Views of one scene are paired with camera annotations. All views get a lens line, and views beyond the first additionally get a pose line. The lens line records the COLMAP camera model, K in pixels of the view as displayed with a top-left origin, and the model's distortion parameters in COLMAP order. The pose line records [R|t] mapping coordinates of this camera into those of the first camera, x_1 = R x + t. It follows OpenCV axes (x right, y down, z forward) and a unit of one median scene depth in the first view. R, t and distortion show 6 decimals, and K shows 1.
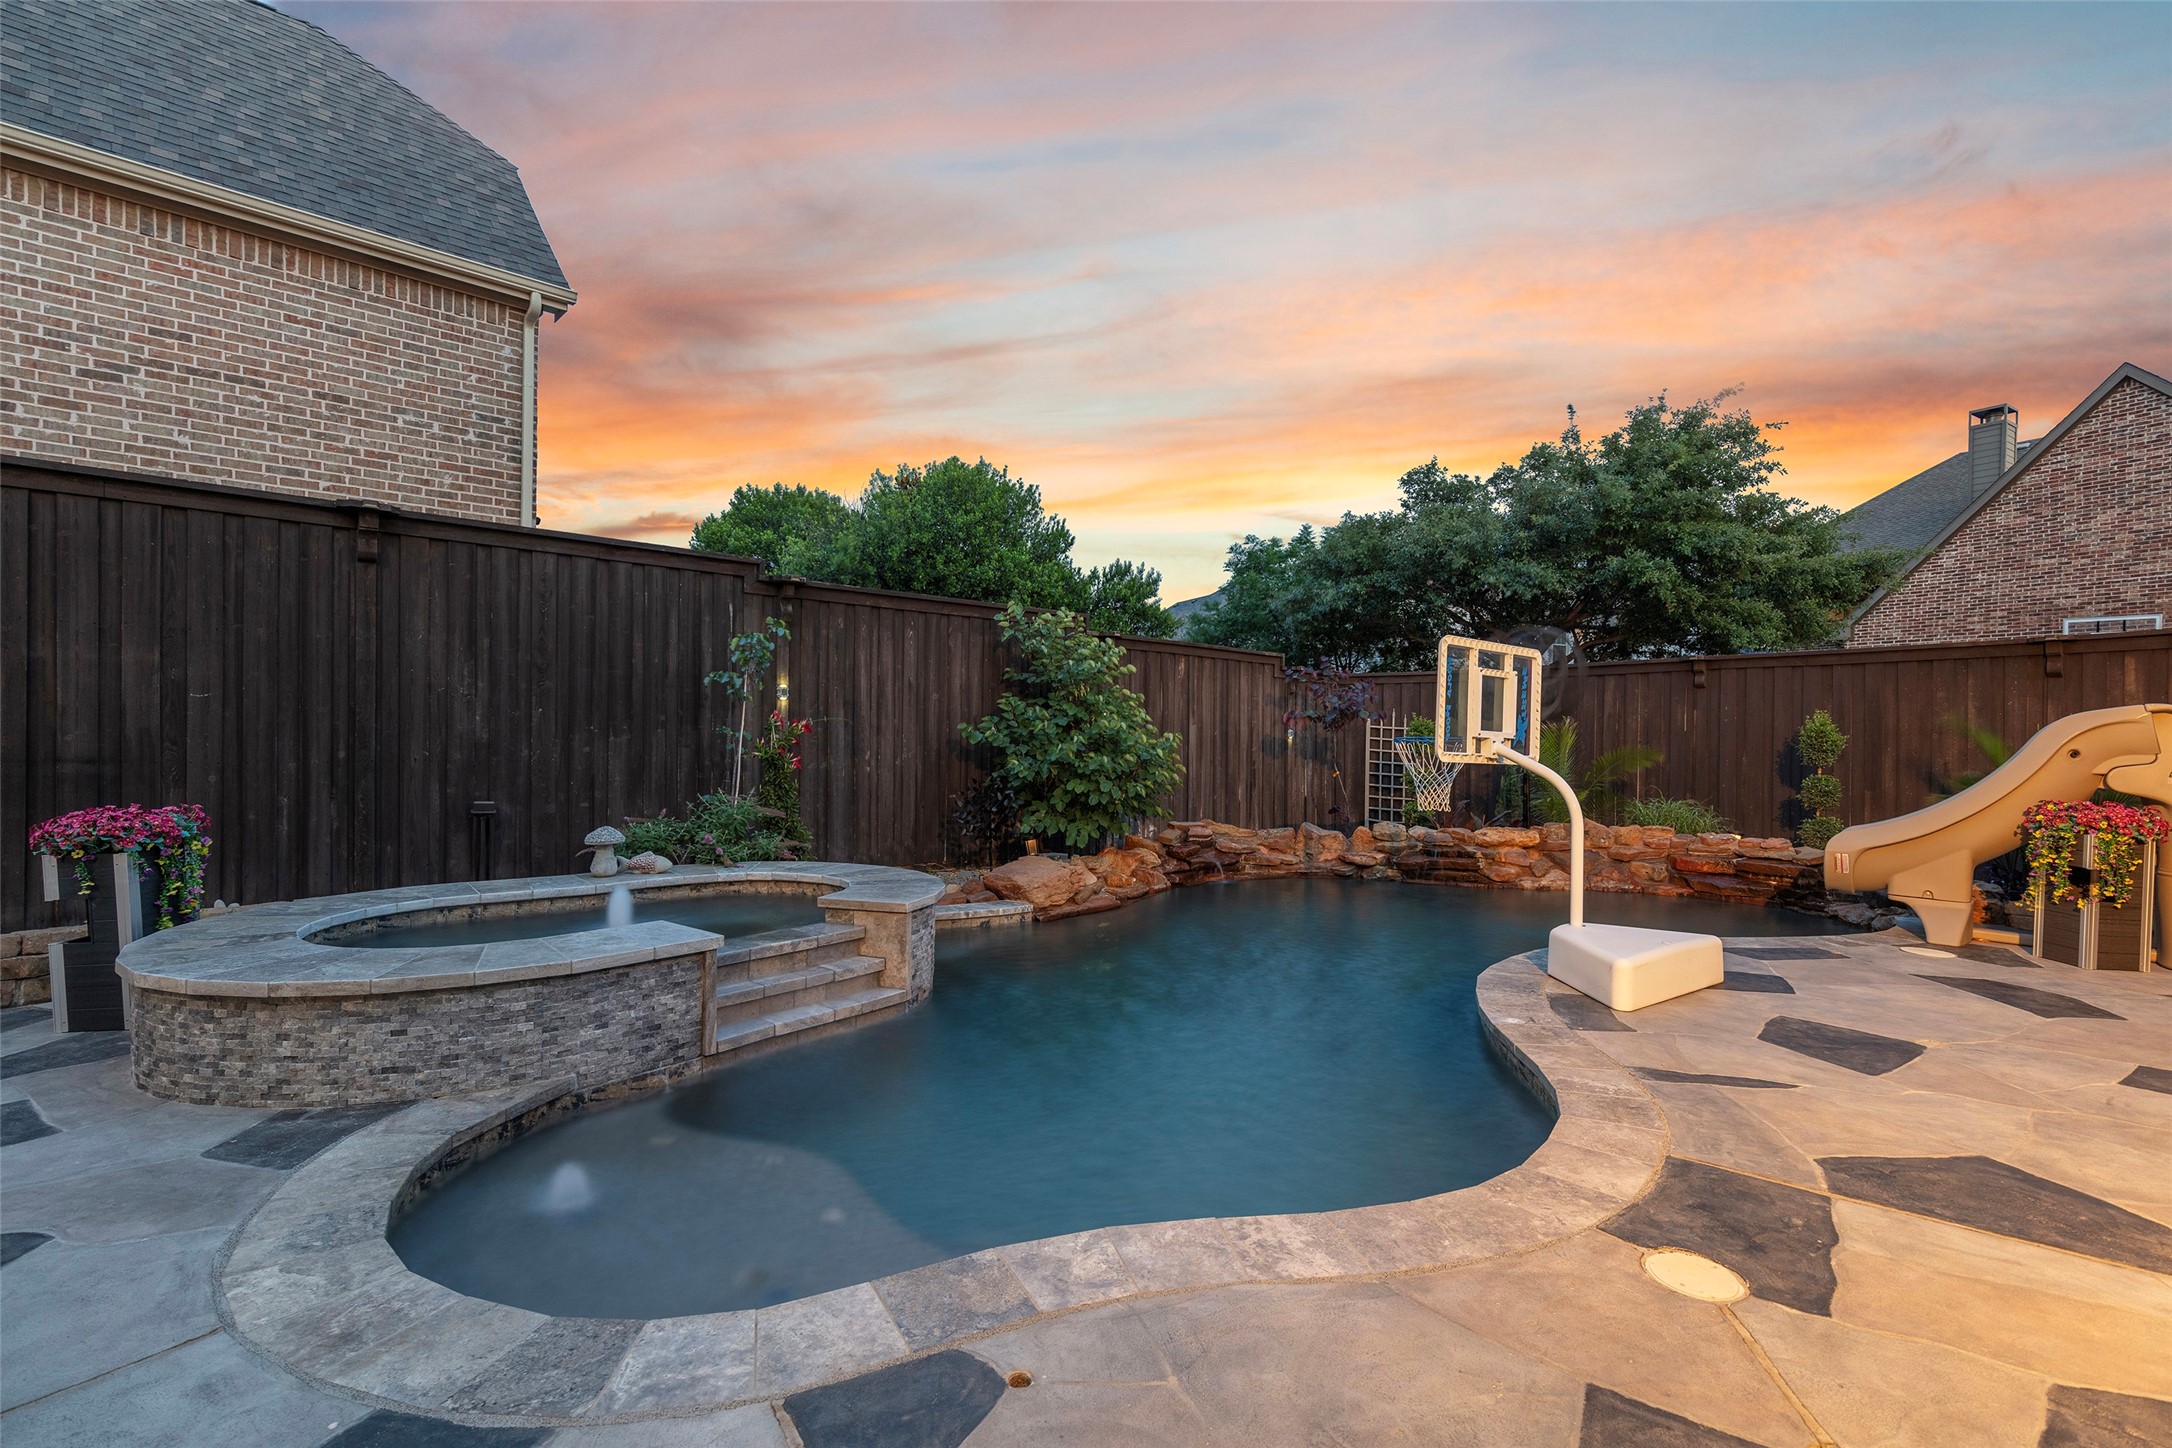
lens RADIAL K [[973.6, 0, 1094.5], [0, 973.6, 733.9], [0, 0, 1]] dist [0.002872, 0.000522]
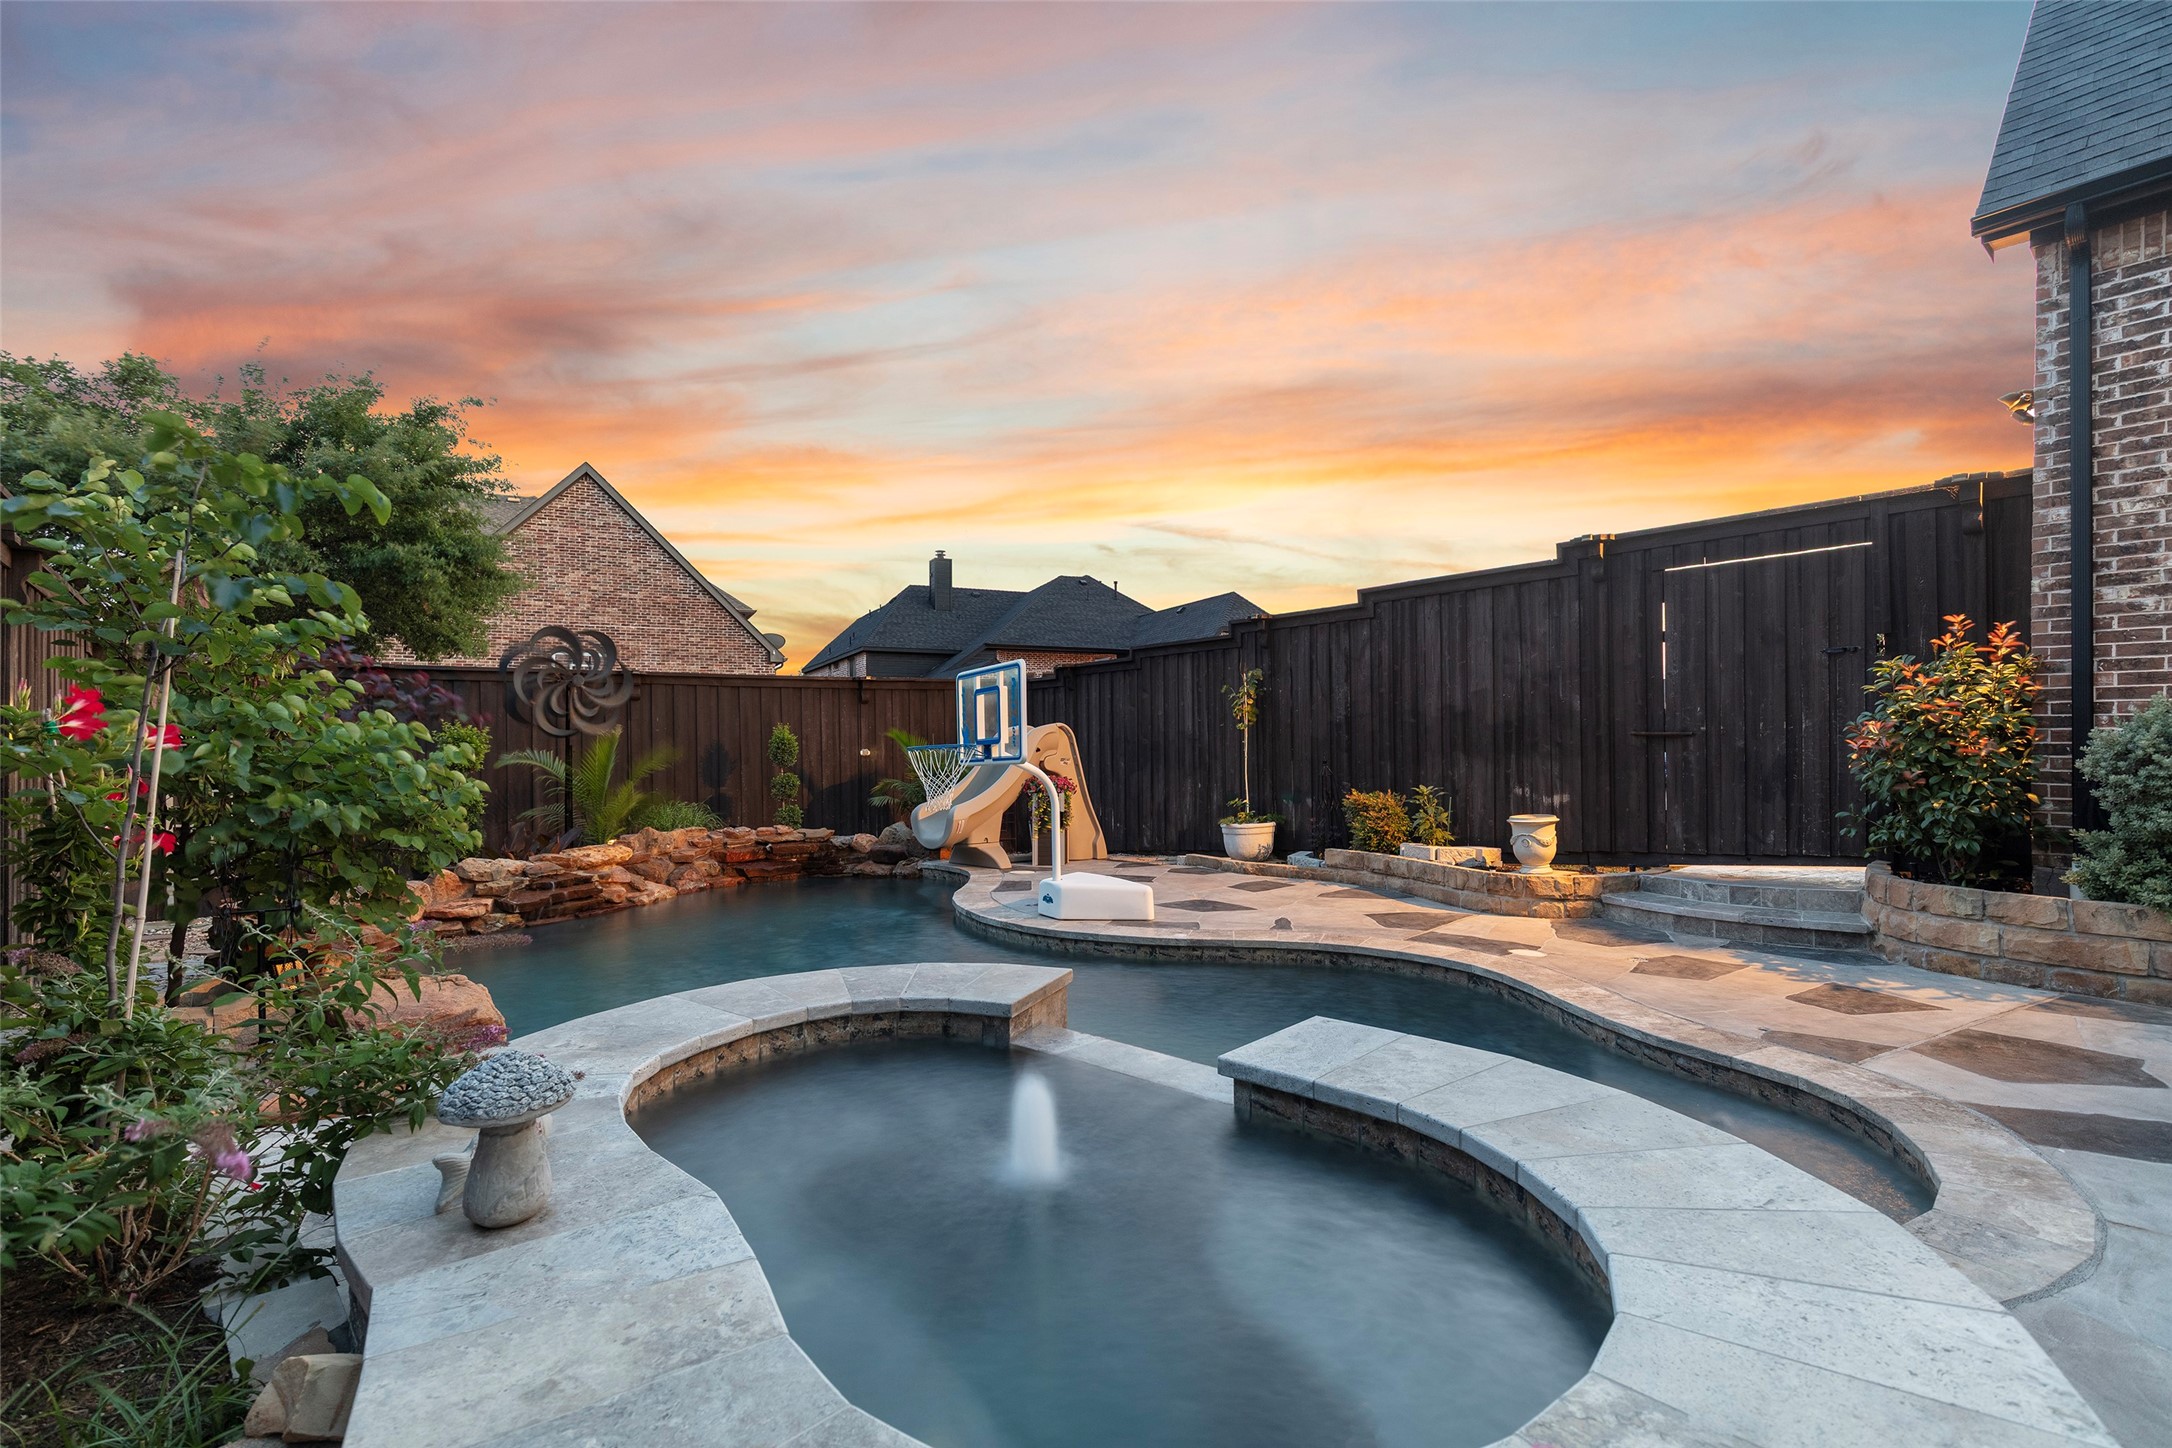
lens RADIAL K [[980.1, 0, 1099.4], [0, 980.1, 728.7], [0, 0, 1]] dist [0.002836, 0.000166]
pose [[0.064124, 0.006235, 0.997922, -1.386064], [0.010978, 0.999916, -0.006952, -0.008097], [-0.997882, 0.011401, 0.064050, 1.365357]]
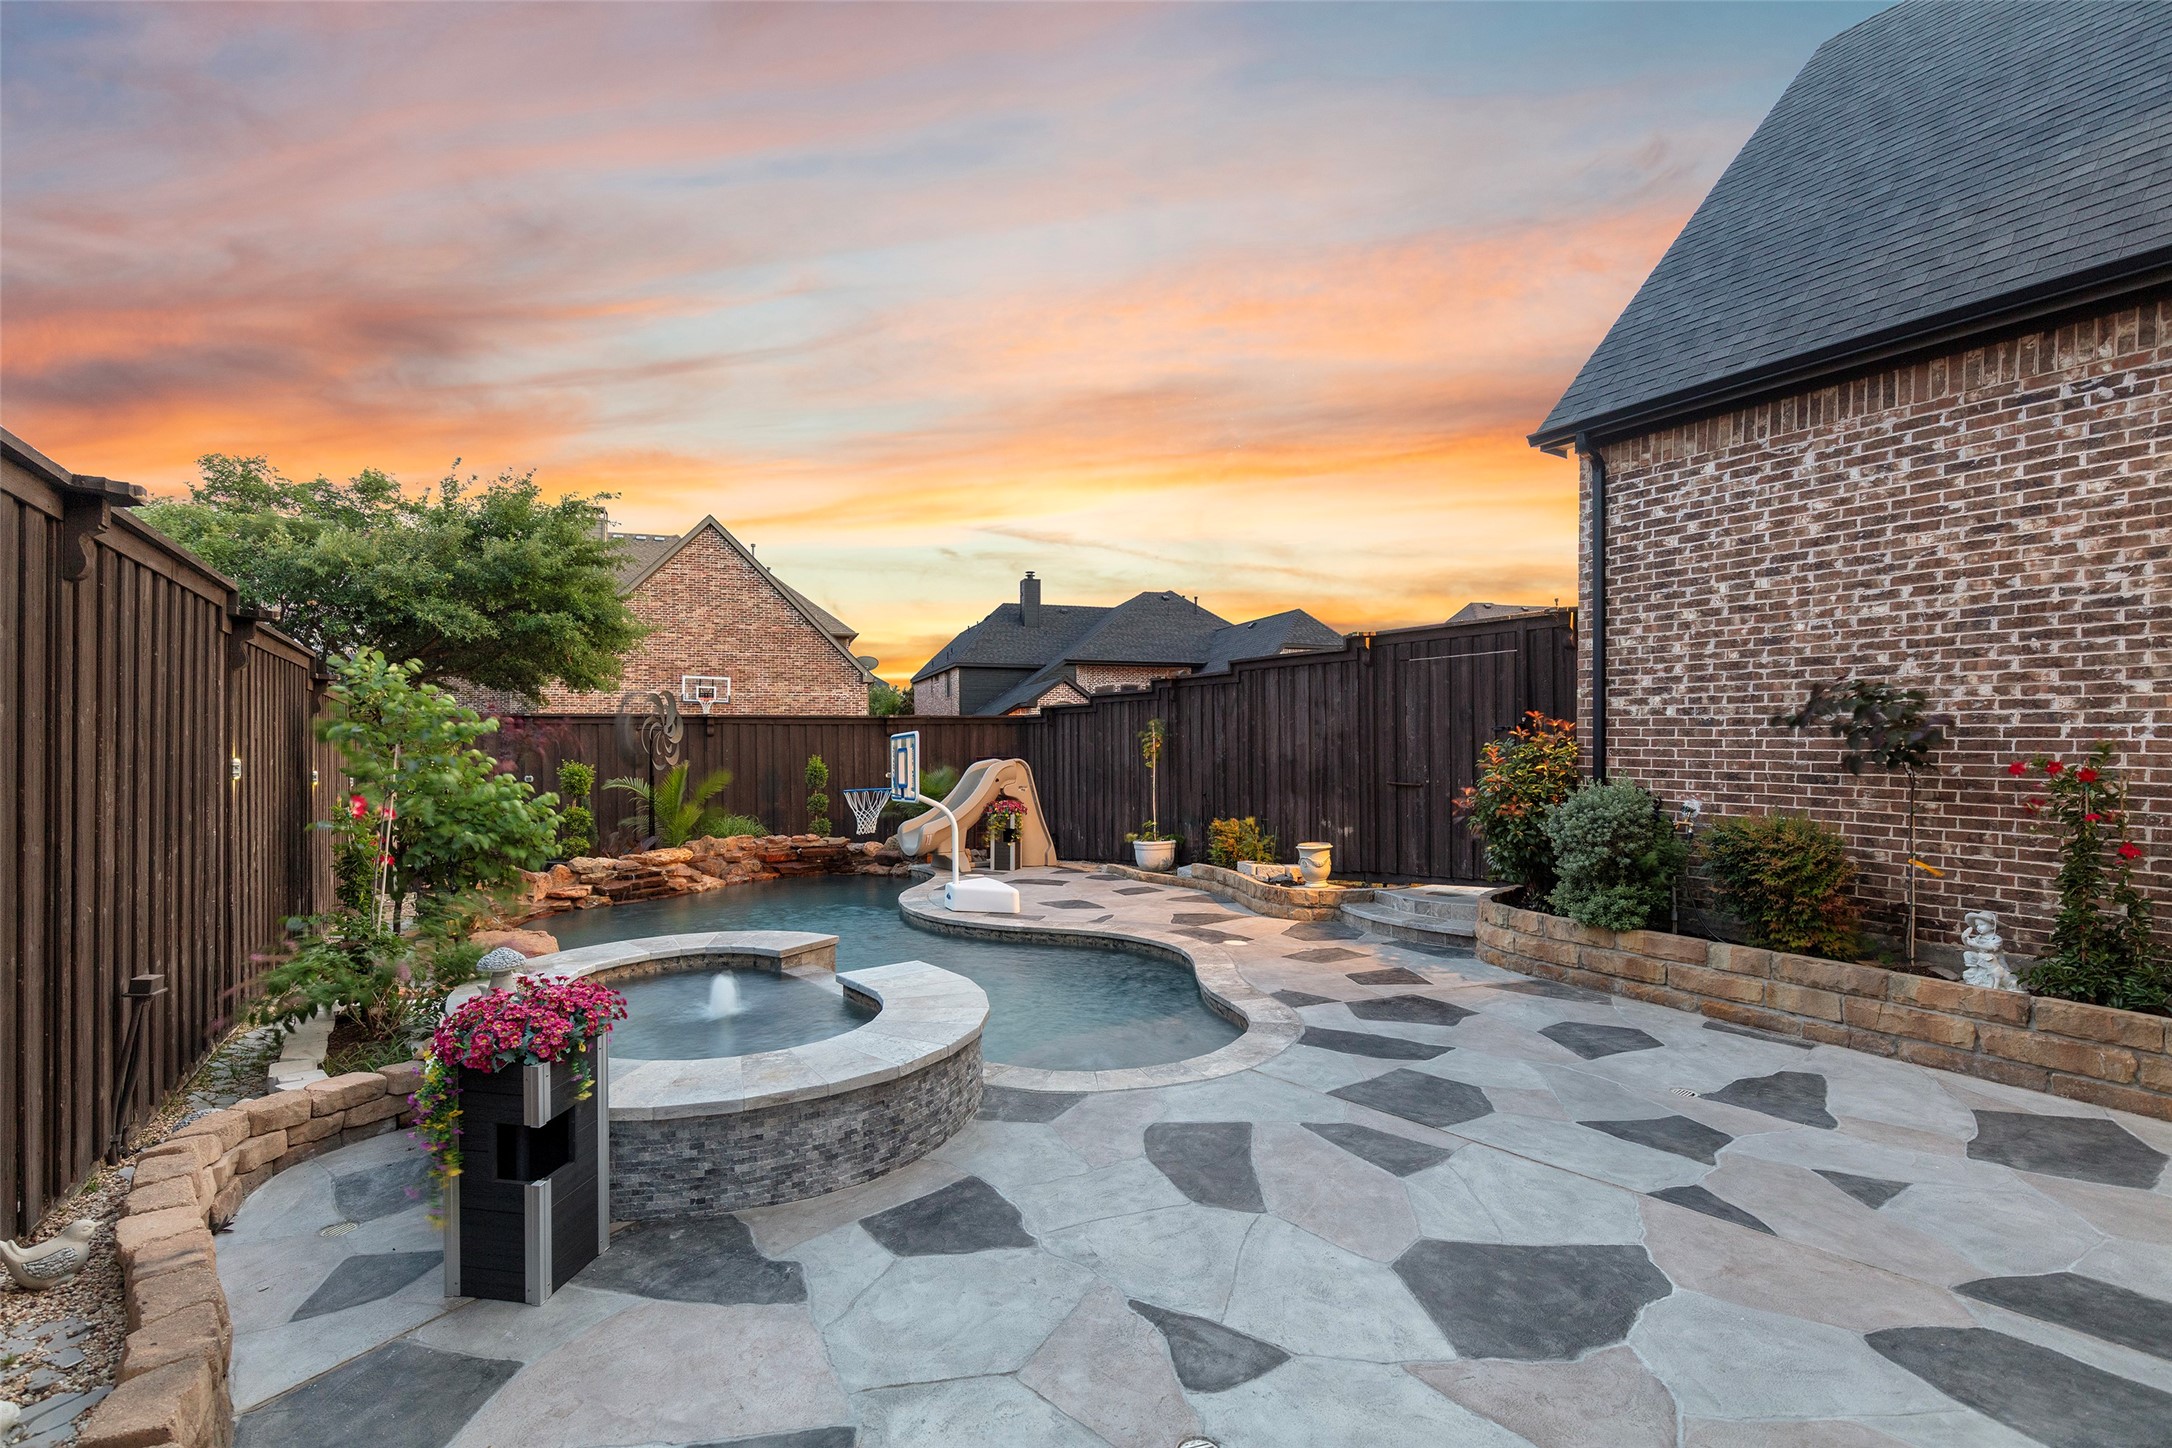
lens RADIAL K [[973.6, 0, 1094.5], [0, 973.6, 733.9], [0, 0, 1]] dist [0.002872, 0.000522]
pose [[0.198247, -0.000792, 0.980152, -2.129388], [0.005769, 0.999983, -0.000359, -0.152688], [-0.980135, 0.005725, 0.198248, 0.561437]]
